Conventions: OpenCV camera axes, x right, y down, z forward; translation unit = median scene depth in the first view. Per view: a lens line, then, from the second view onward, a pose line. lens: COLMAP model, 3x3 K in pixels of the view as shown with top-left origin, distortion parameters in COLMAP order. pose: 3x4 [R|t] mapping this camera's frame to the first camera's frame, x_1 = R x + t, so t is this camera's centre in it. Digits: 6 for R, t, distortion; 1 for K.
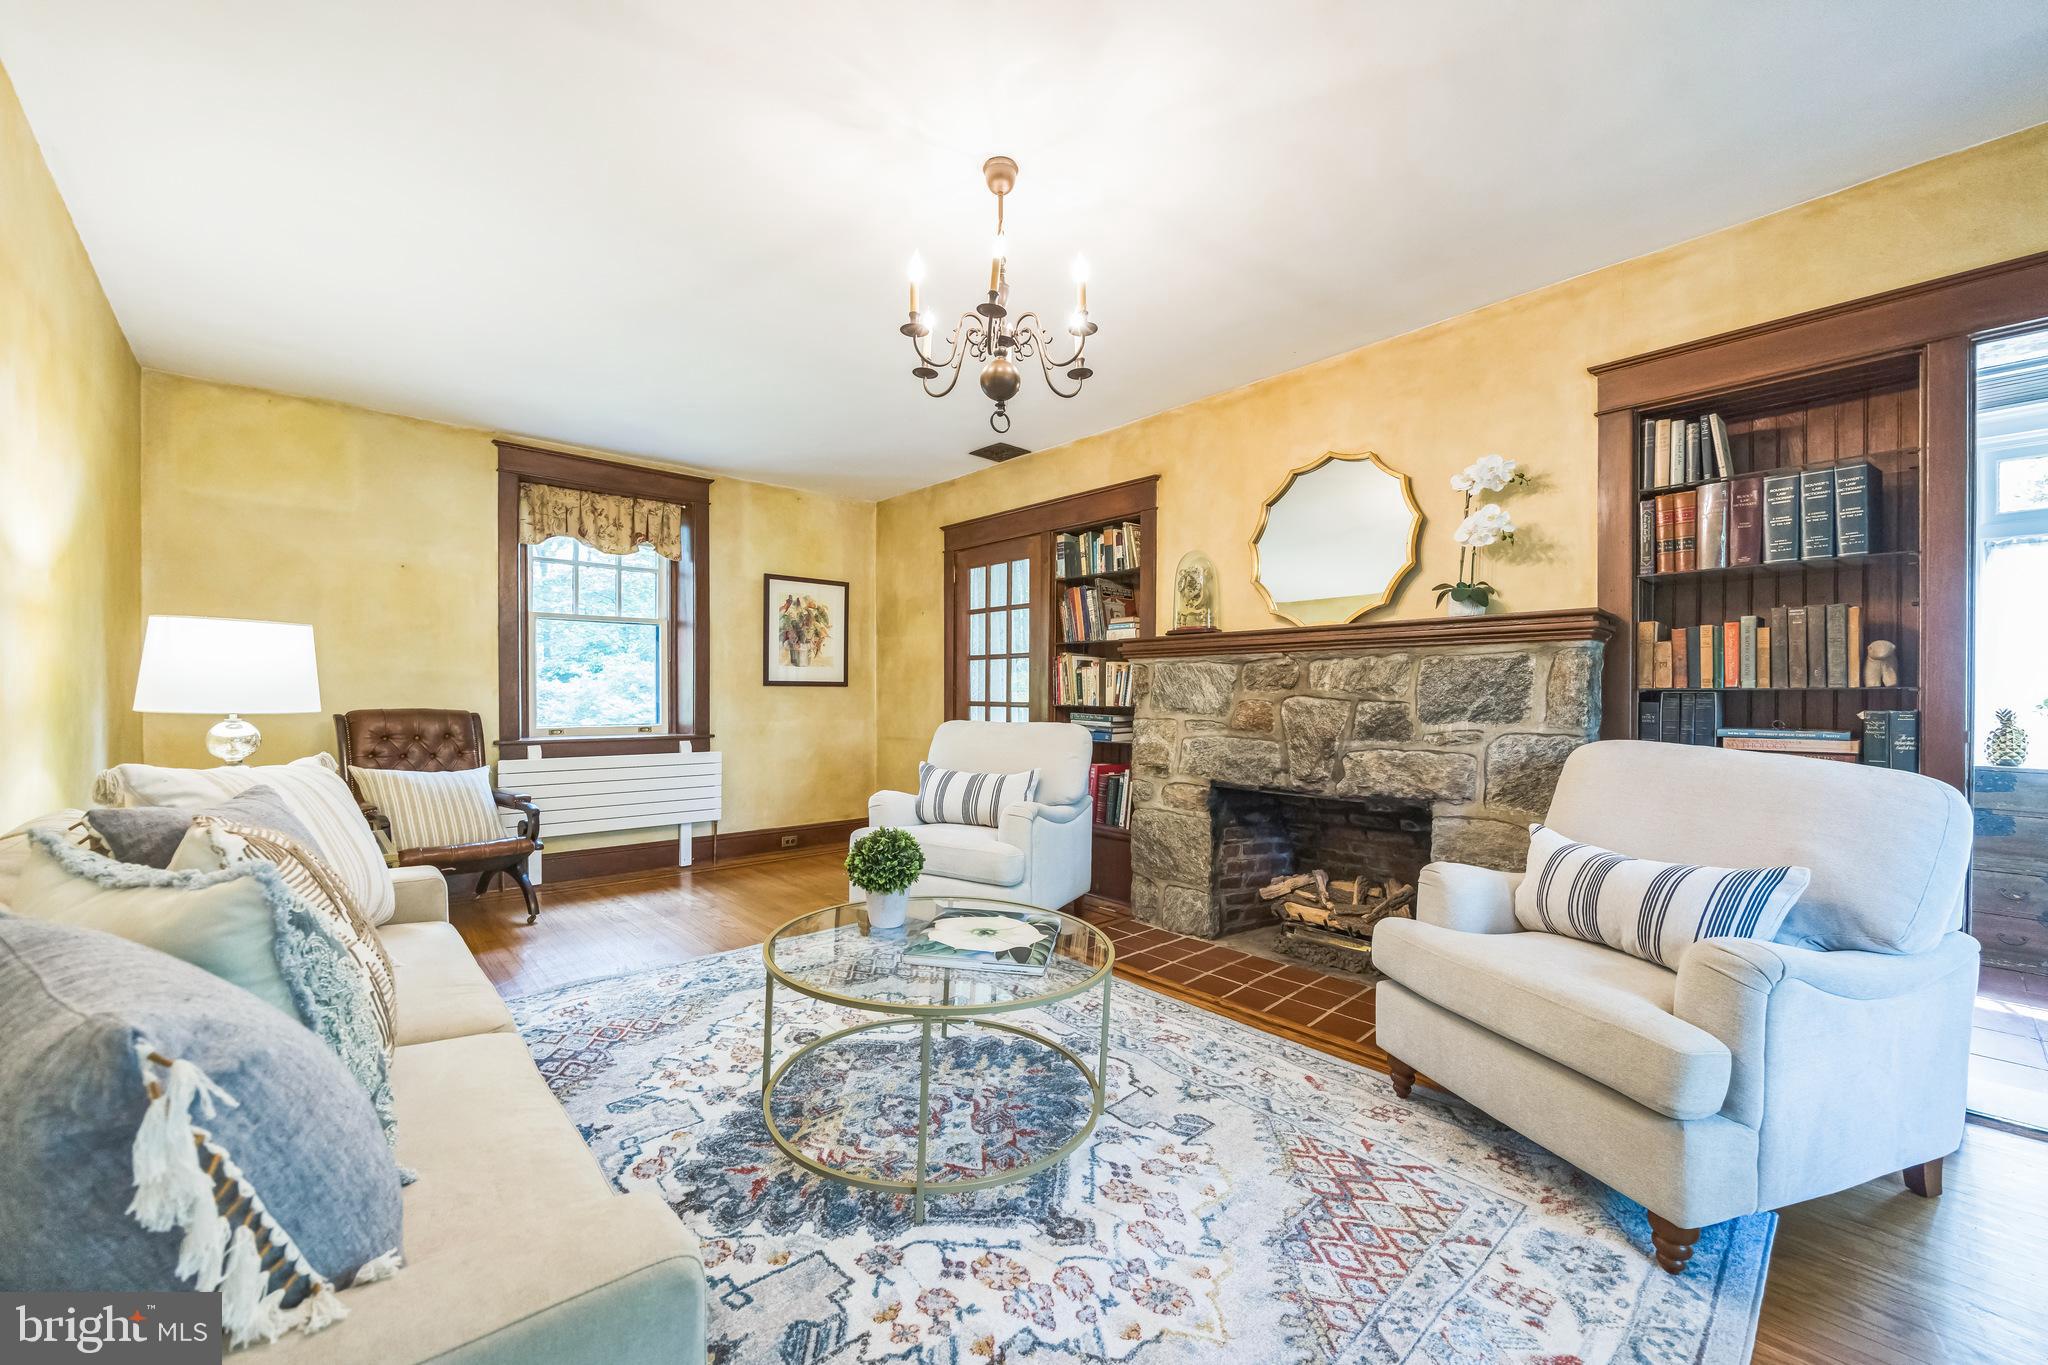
lens RADIAL K [[790.8, 0, 1007.0], [0, 790.8, 703.6], [0, 0, 1]] dist [-0.003347, -0.000092]
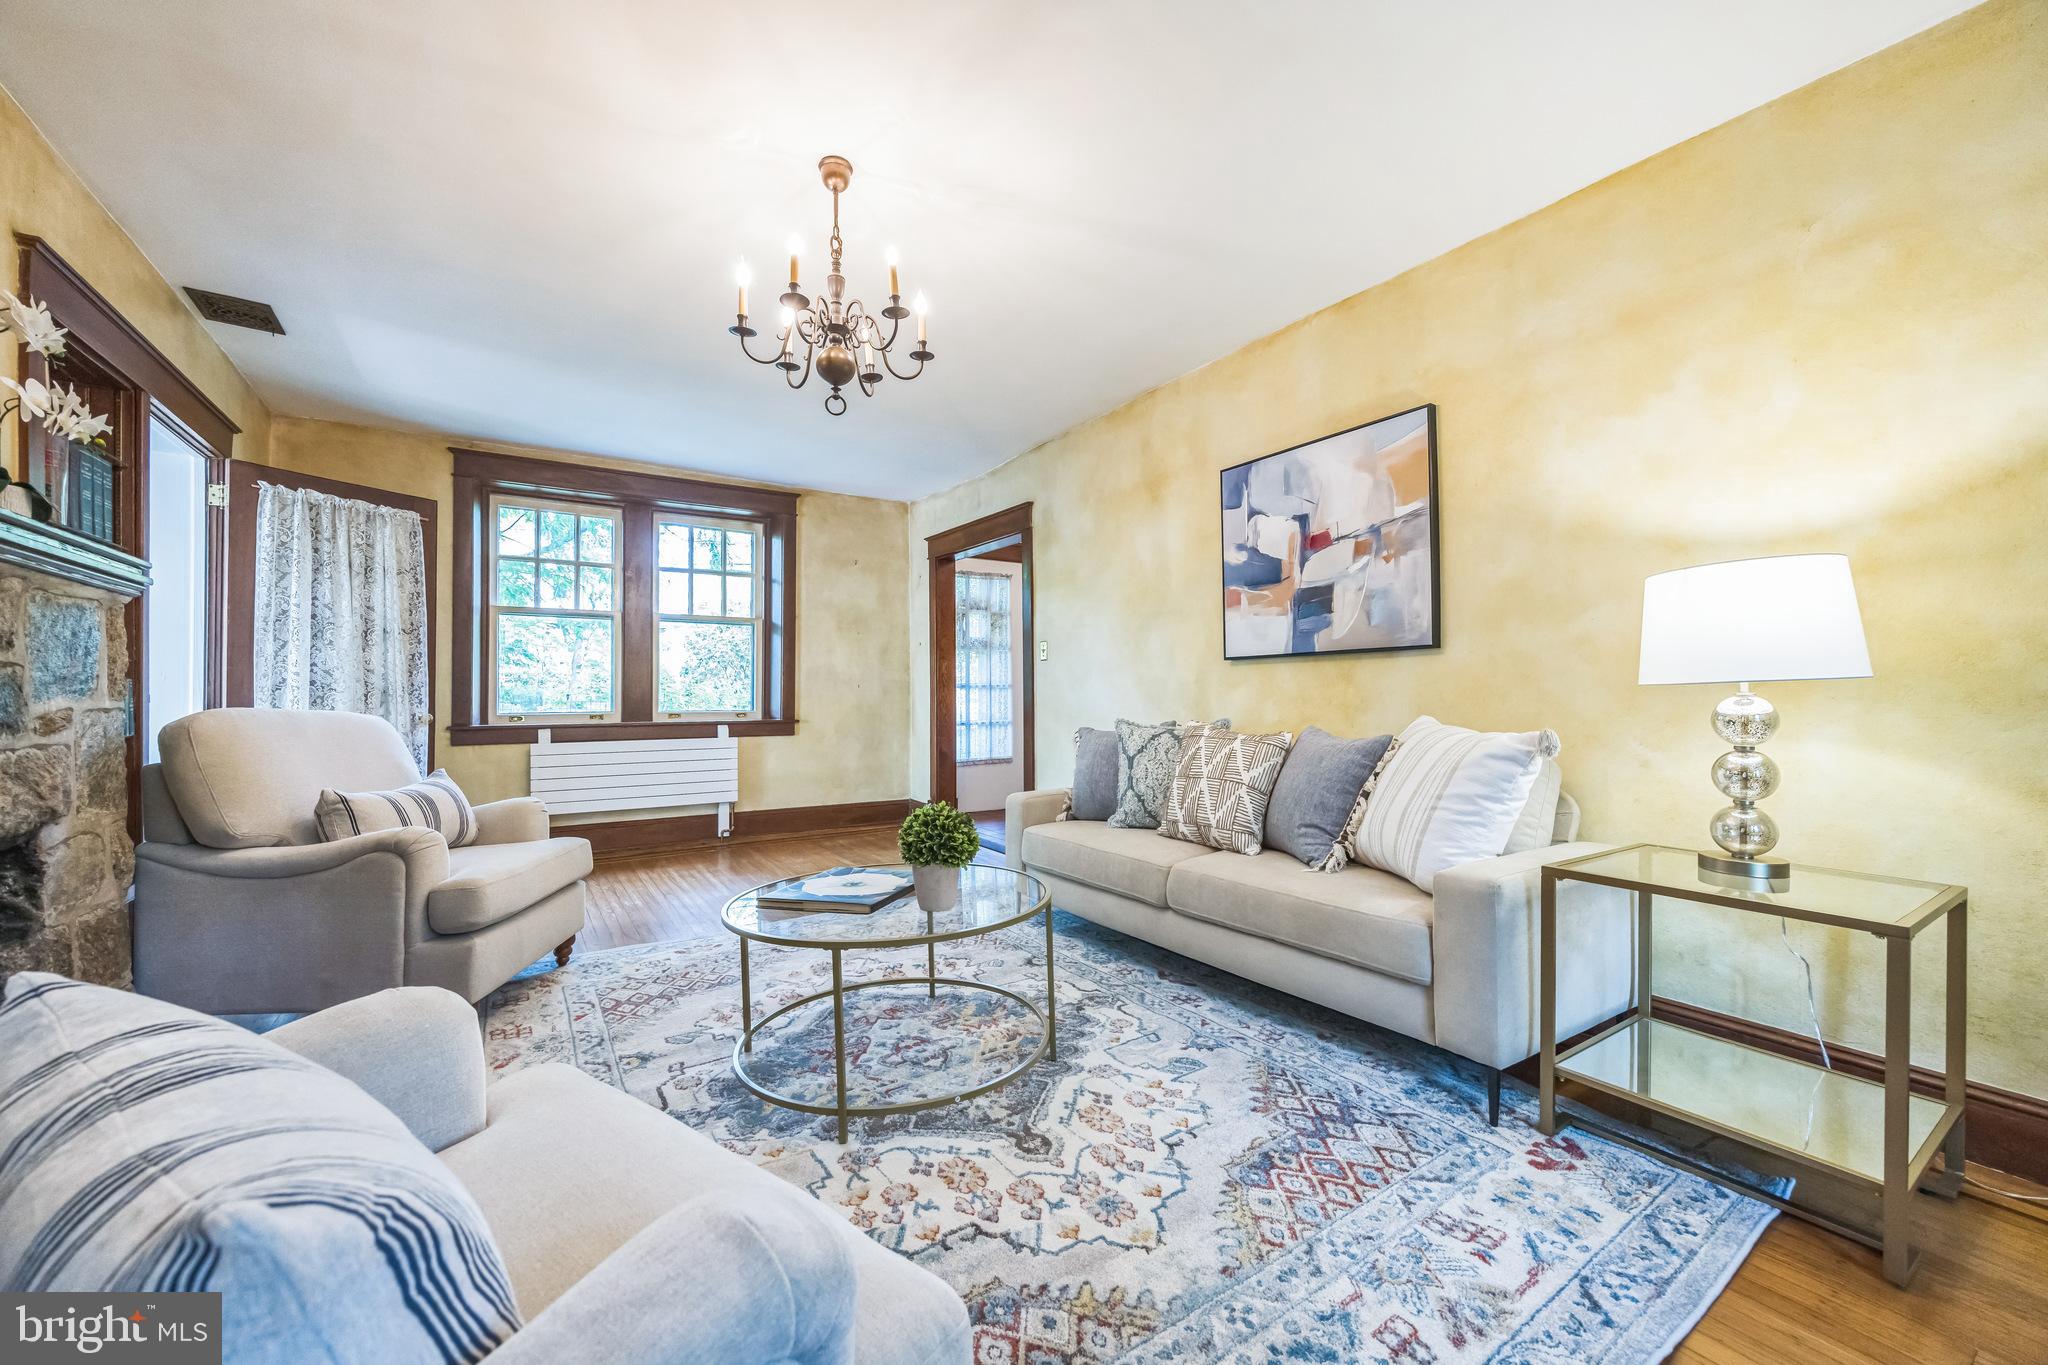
lens RADIAL K [[790.8, 0, 1002.1], [0, 790.8, 686.6], [0, 0, 1]] dist [-0.003347, -0.000092]
pose [[-0.986906, -0.003579, 0.161255, -0.286402], [-0.003529, 0.999994, 0.000596, 0.011255], [-0.161256, 0.000019, -0.986913, 1.441237]]
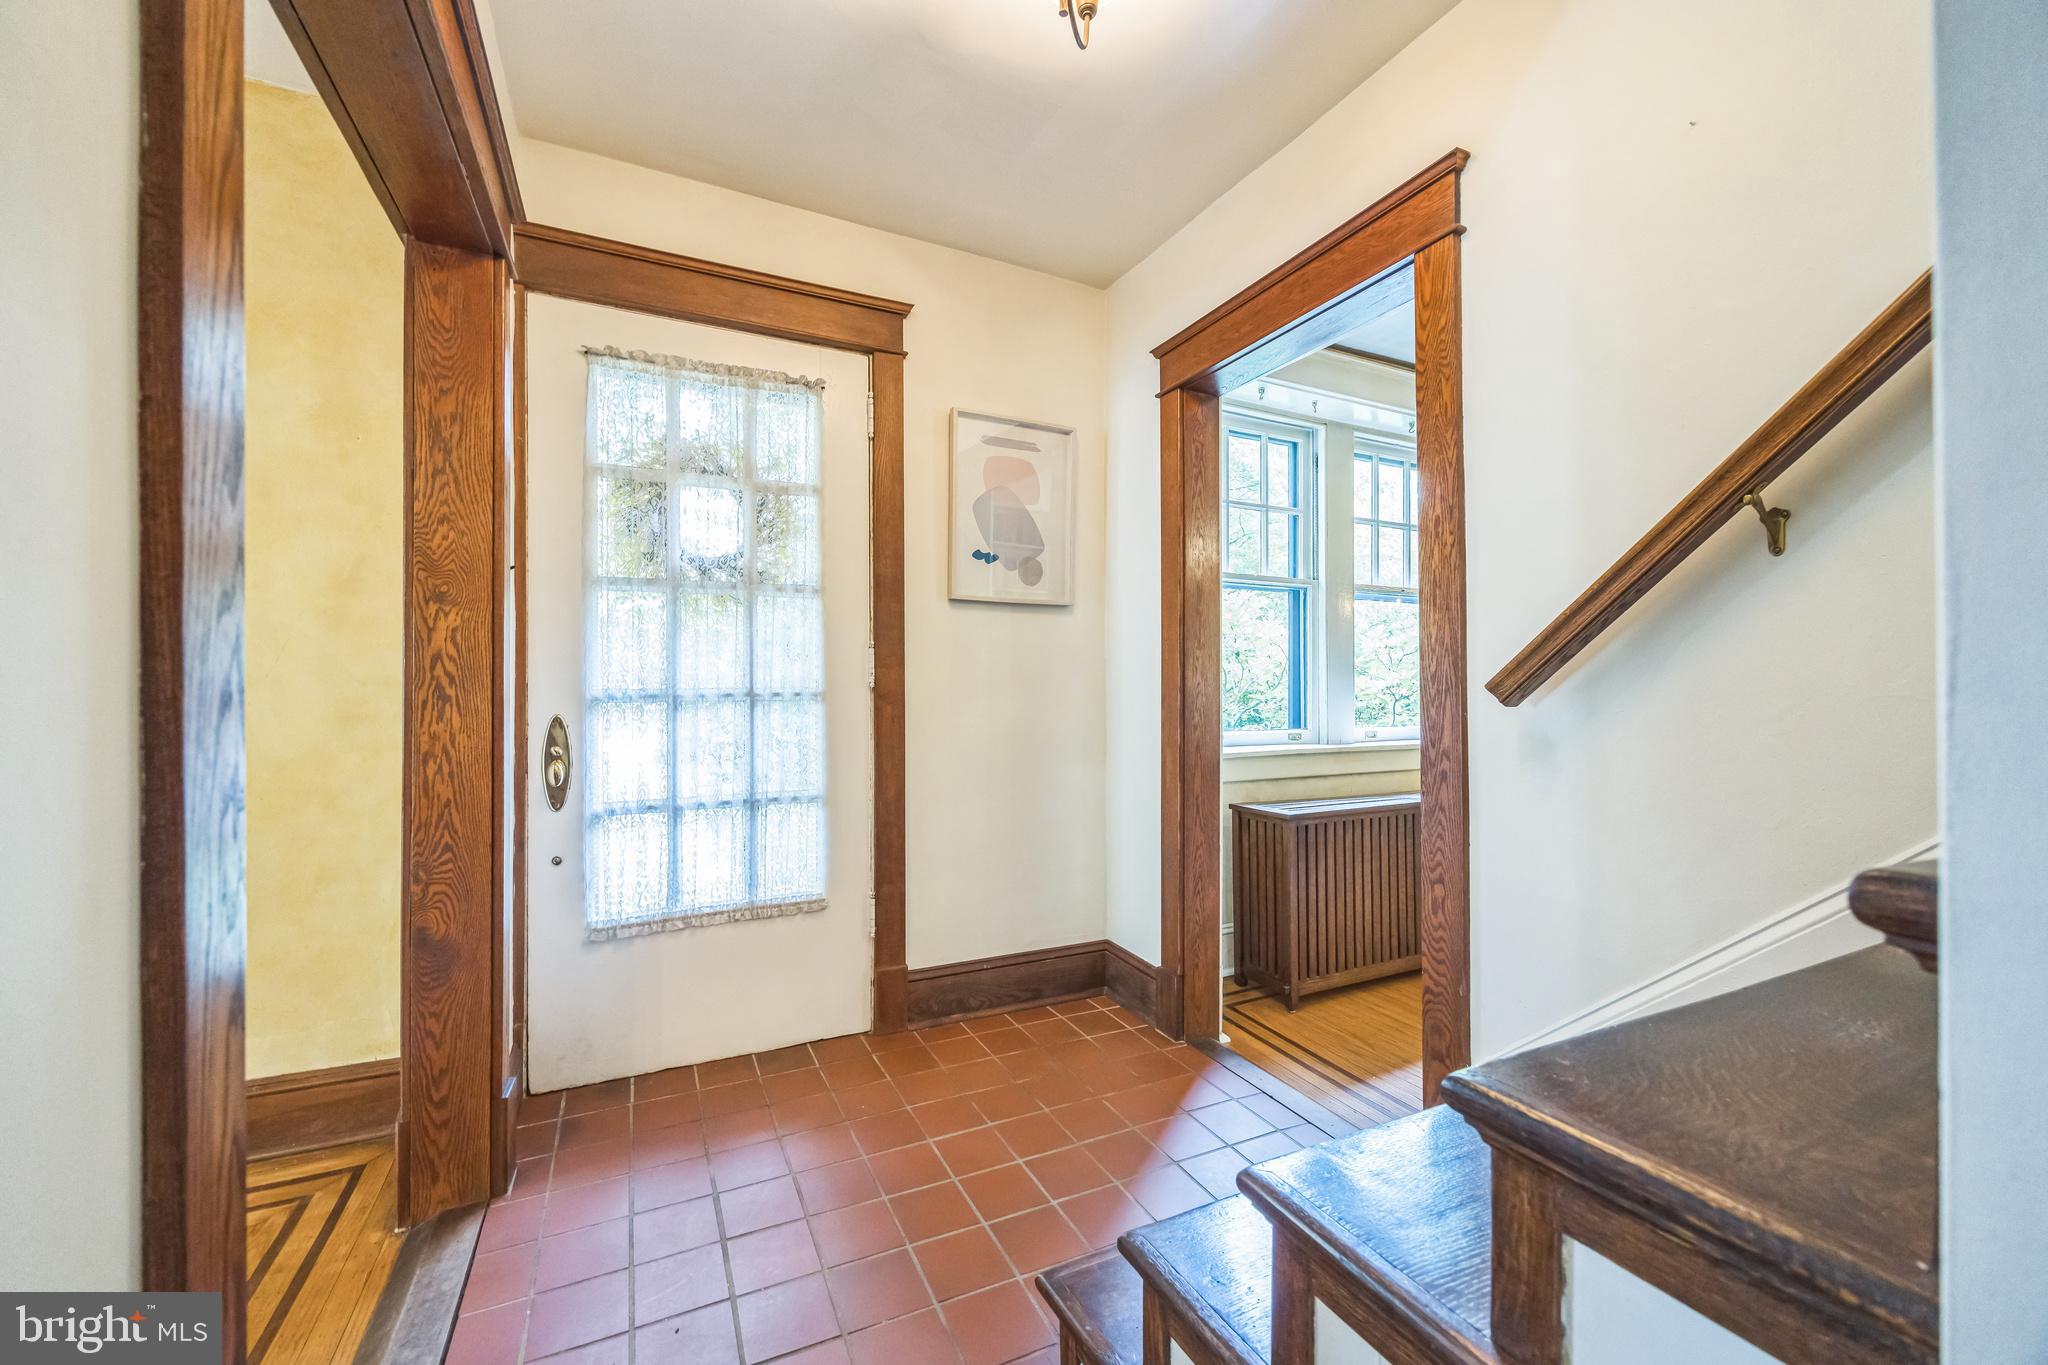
lens RADIAL K [[790.8, 0, 1022.7], [0, 790.8, 679.3], [0, 0, 1]] dist [-0.003347, -0.000092]
pose [[-0.961434, -0.001371, 0.275032, -0.363406], [-0.003477, 0.999968, -0.007172, 0.000261], [-0.275014, -0.007852, -0.961408, -0.063578]]
